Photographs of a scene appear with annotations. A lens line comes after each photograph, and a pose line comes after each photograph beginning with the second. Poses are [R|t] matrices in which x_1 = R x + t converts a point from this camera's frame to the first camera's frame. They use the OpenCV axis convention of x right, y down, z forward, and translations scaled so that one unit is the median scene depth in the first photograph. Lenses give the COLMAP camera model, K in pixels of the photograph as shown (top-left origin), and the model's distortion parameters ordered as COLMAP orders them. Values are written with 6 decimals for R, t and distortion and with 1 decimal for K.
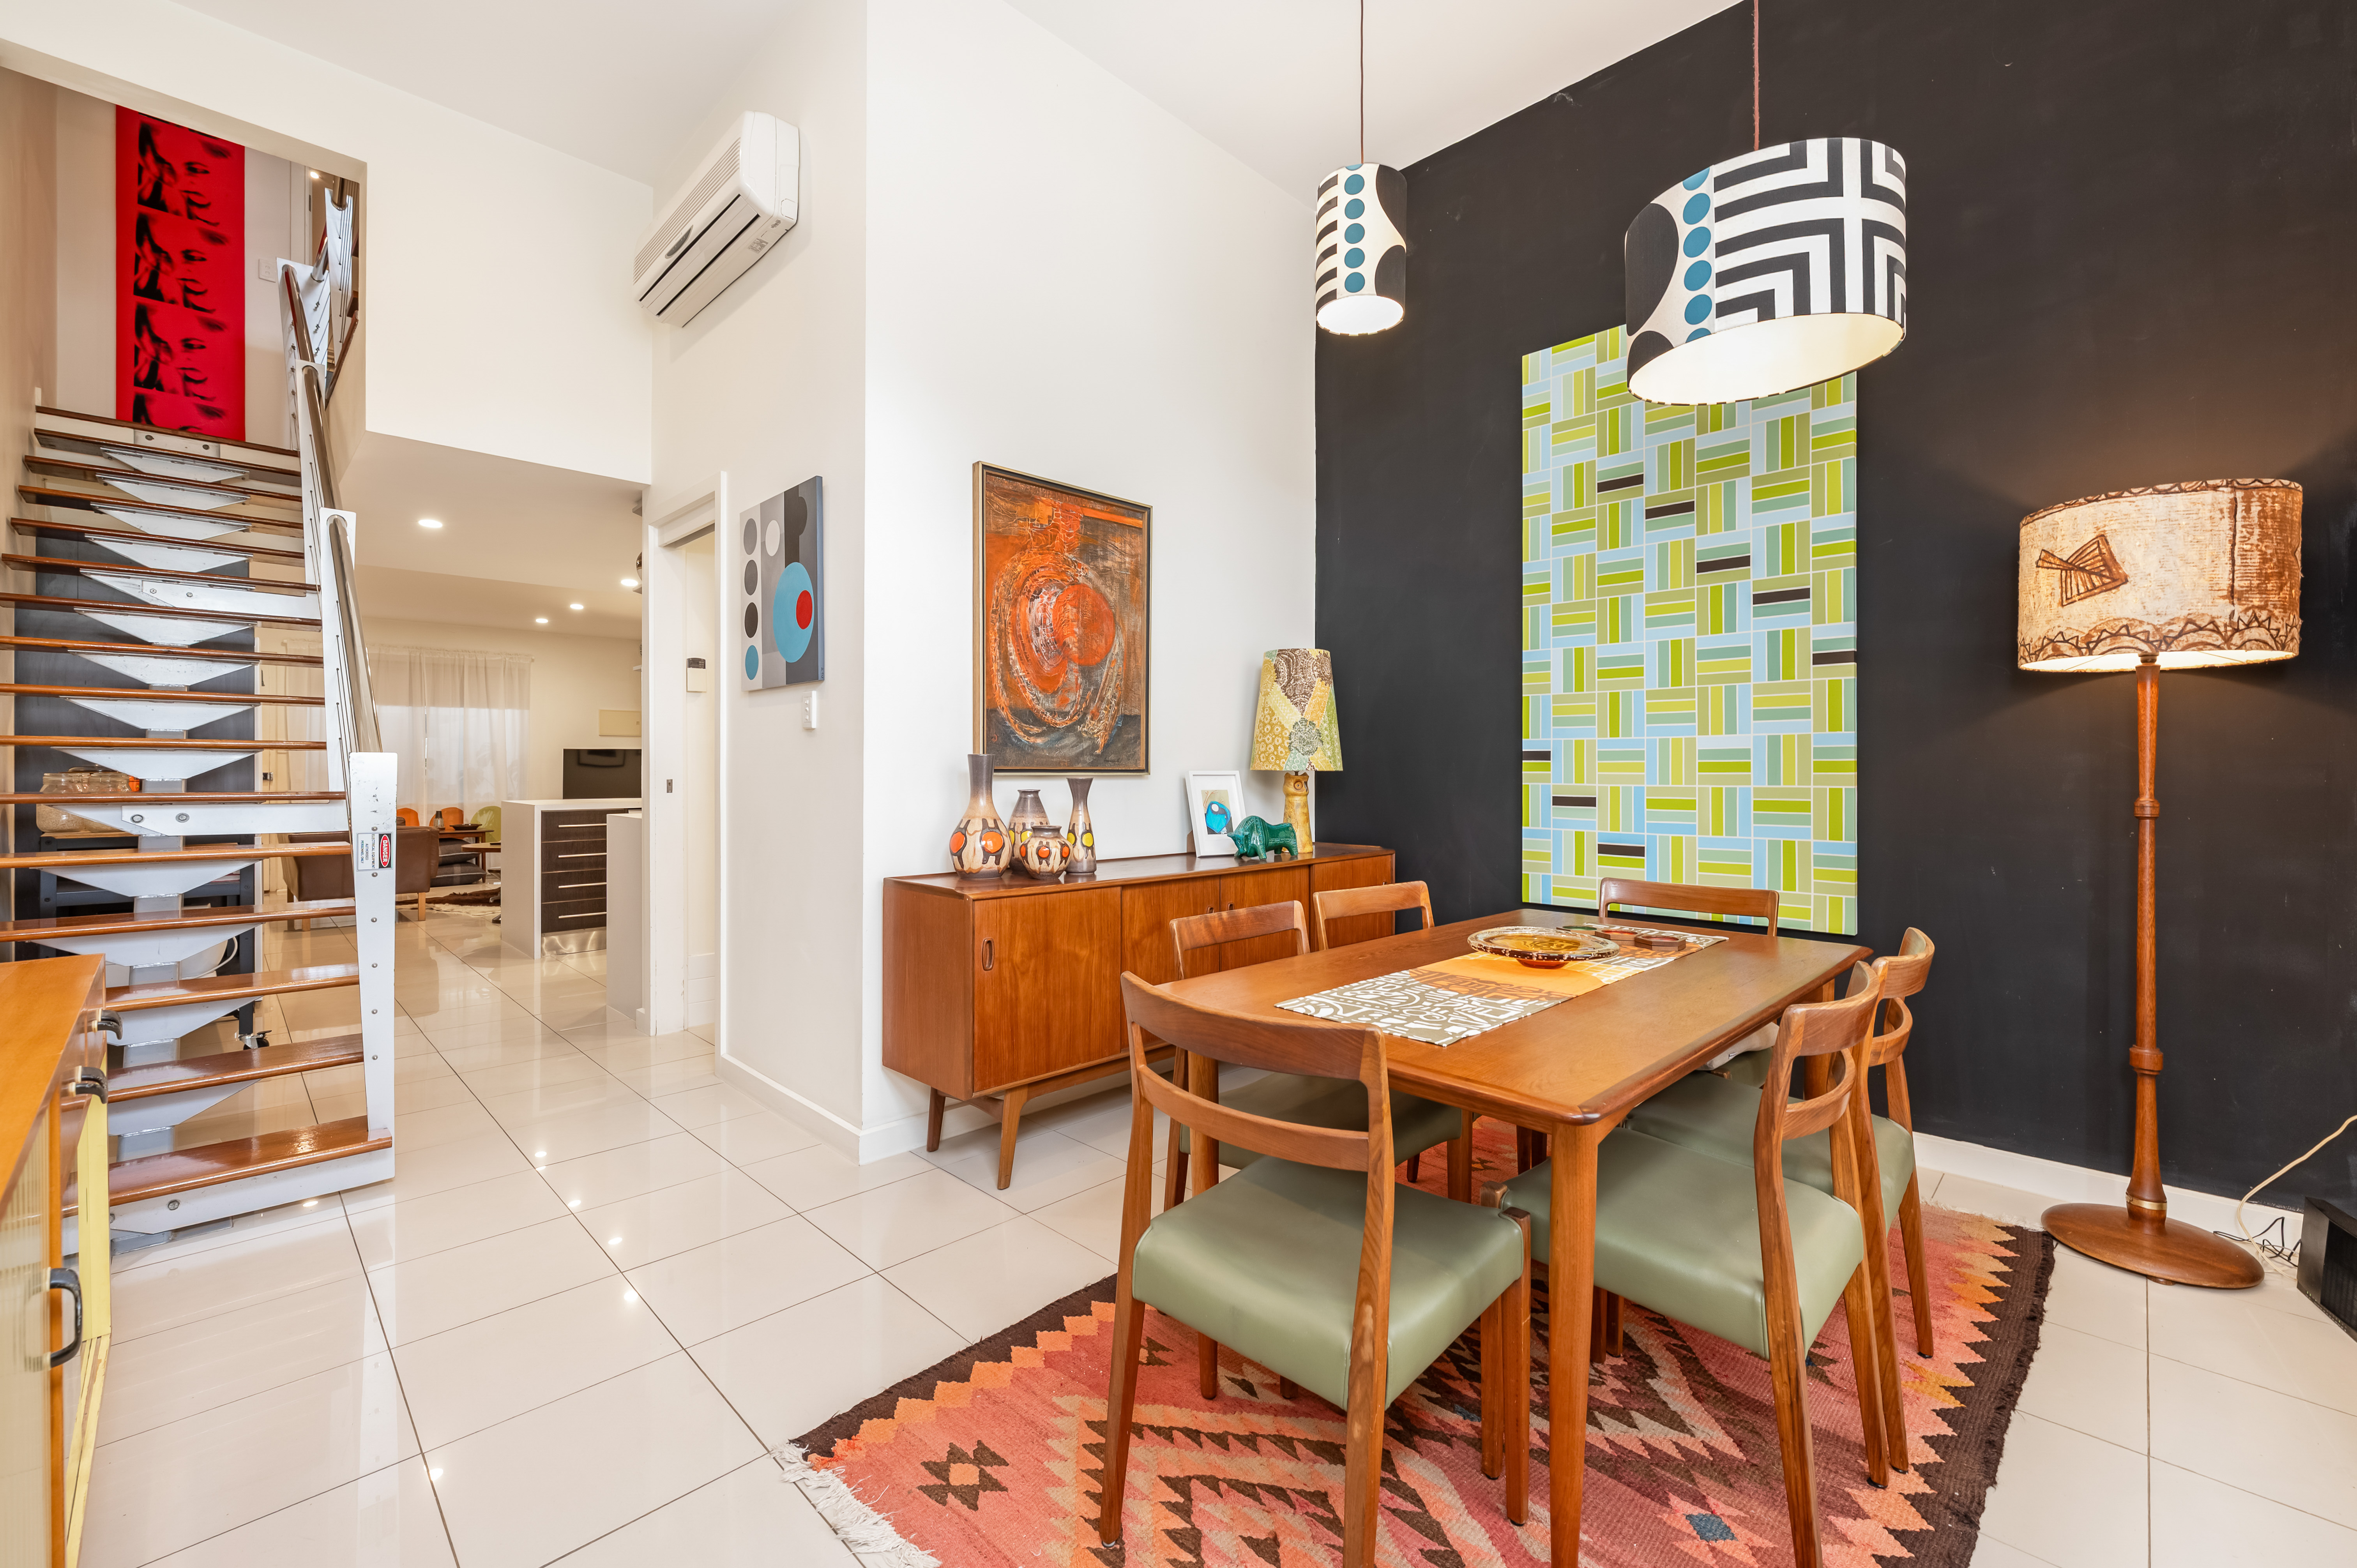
lens RADIAL K [[961.5, 0, 1151.6], [0, 961.5, 768.7], [0, 0, 1]] dist [-0.001017, 0.000884]
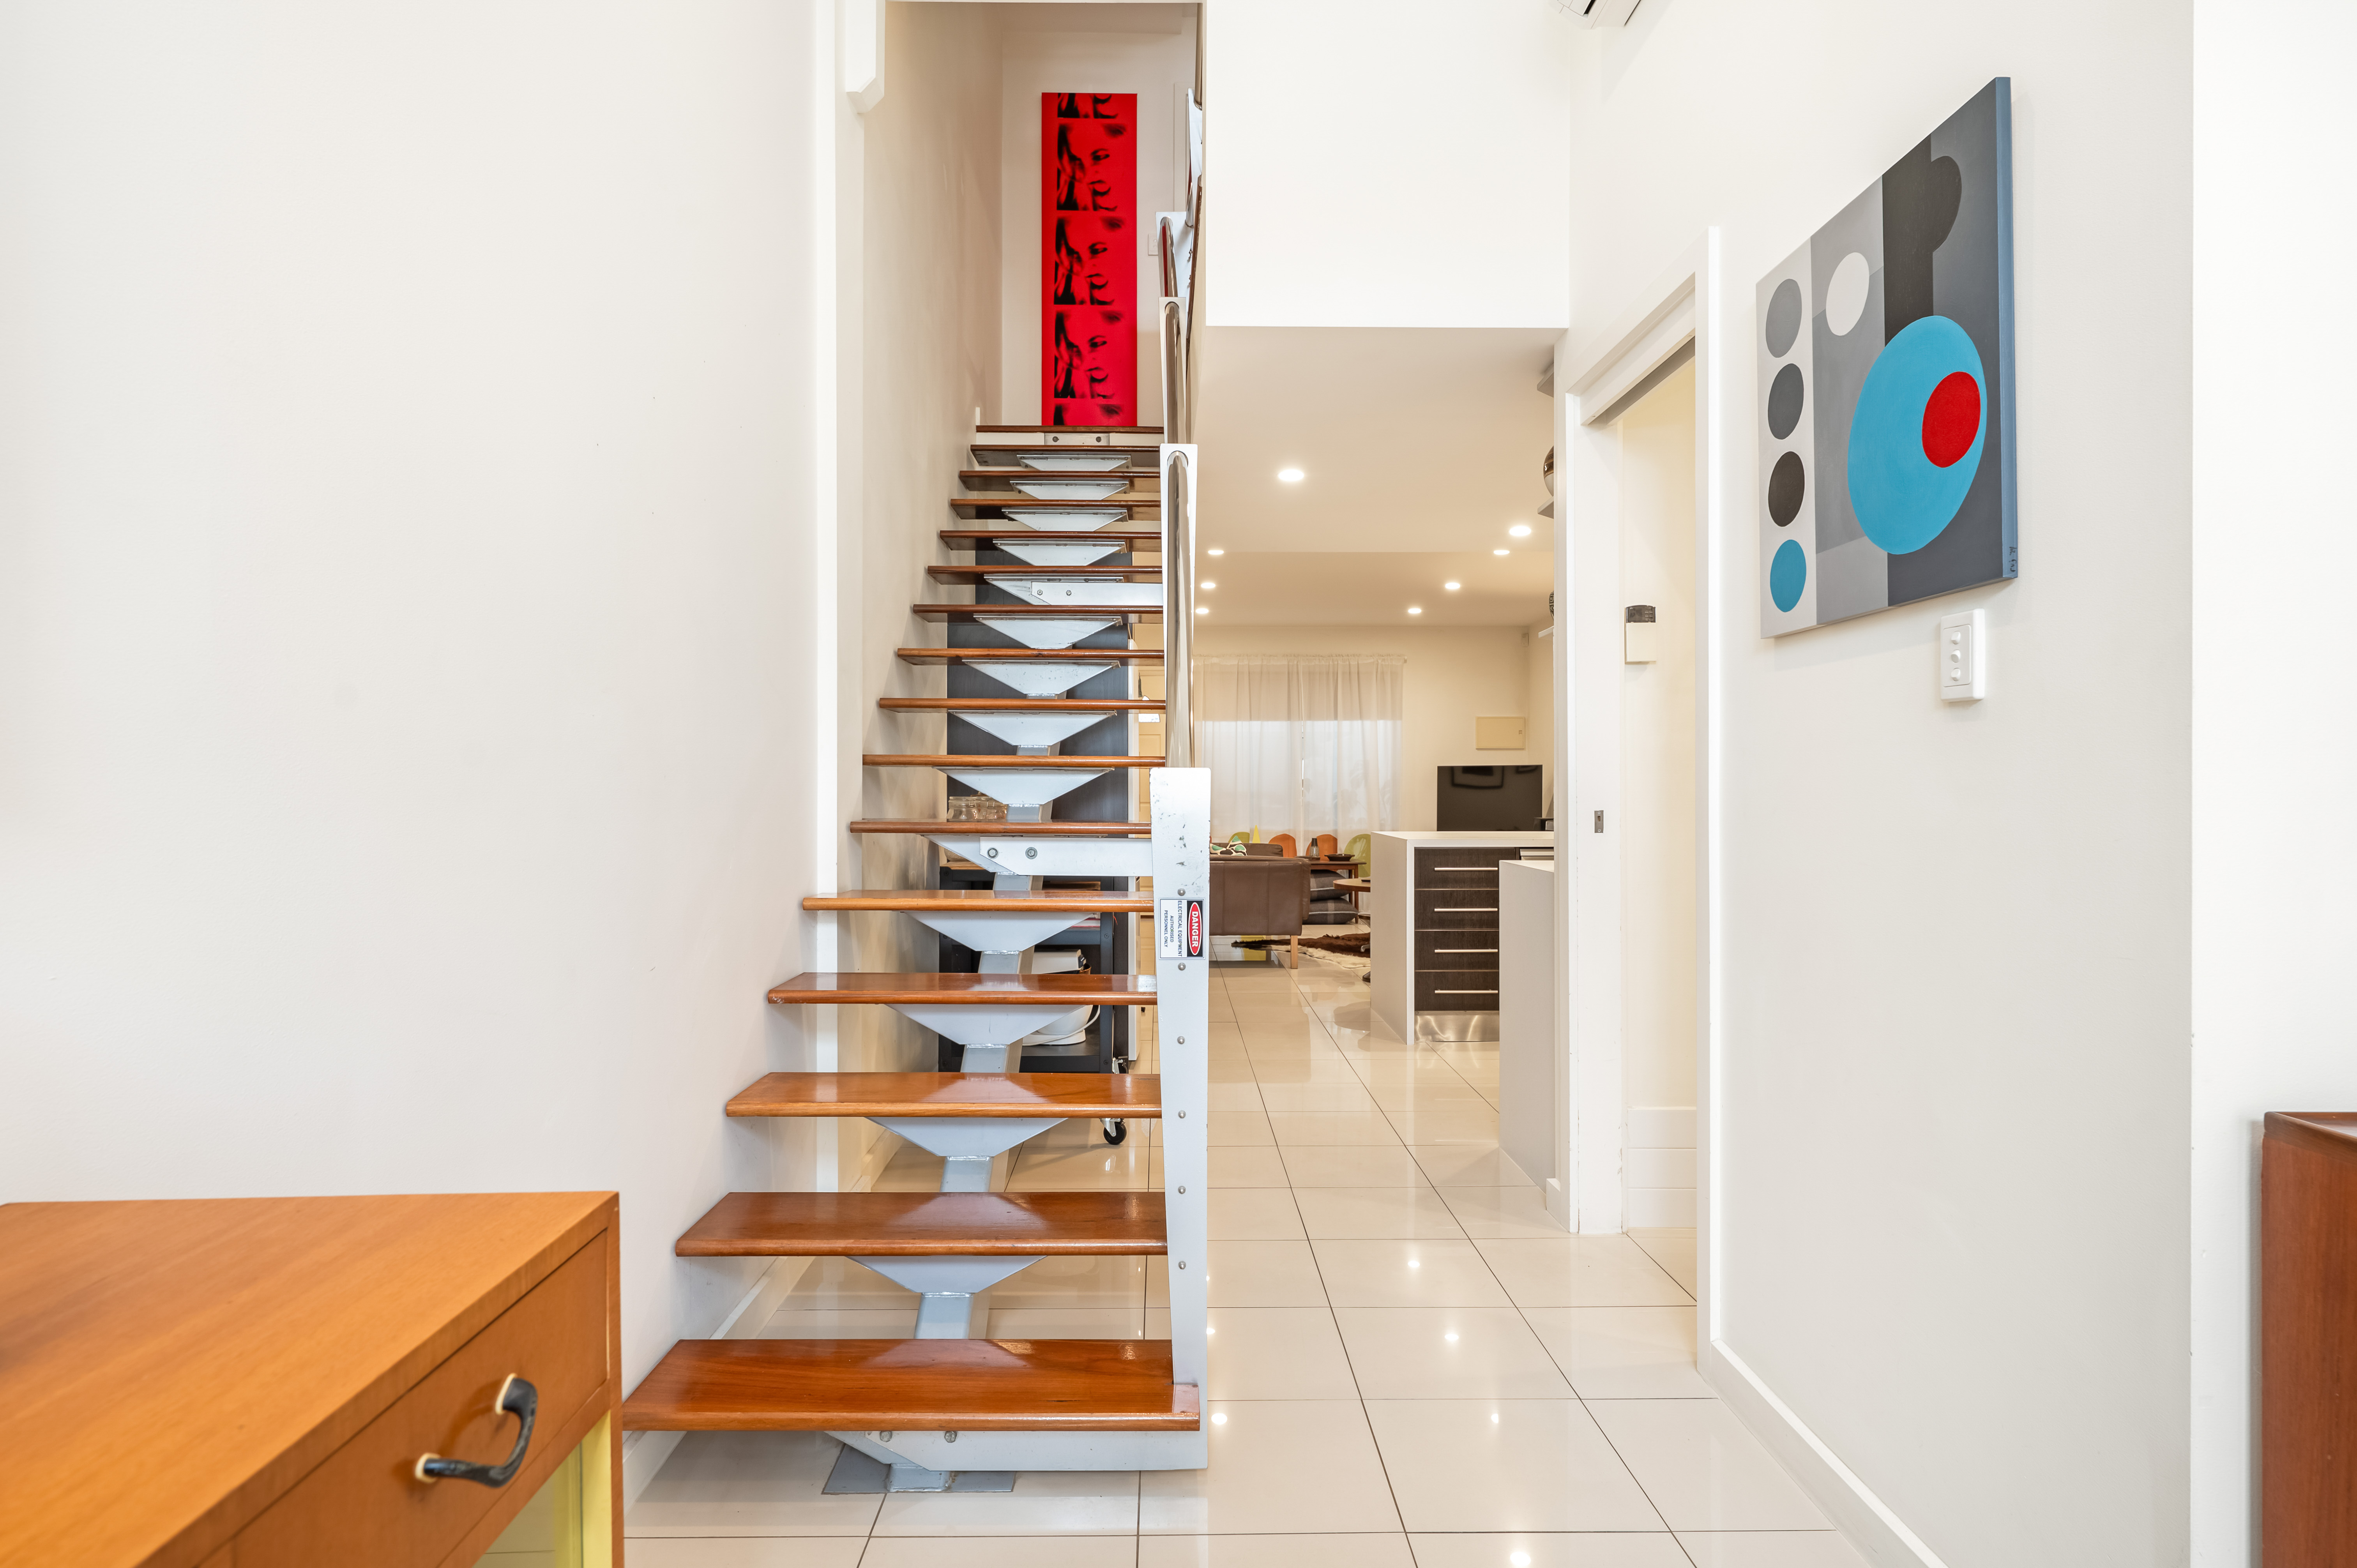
lens RADIAL K [[1196.7, 0, 1179.6], [0, 1196.7, 782.5], [0, 0, 1]] dist [-0.006638, 0.000010]
pose [[0.725821, -0.003558, -0.687875, -0.234705], [-0.000410, 0.999984, -0.005605, -0.002477], [0.687884, 0.004350, 0.725808, 0.366412]]
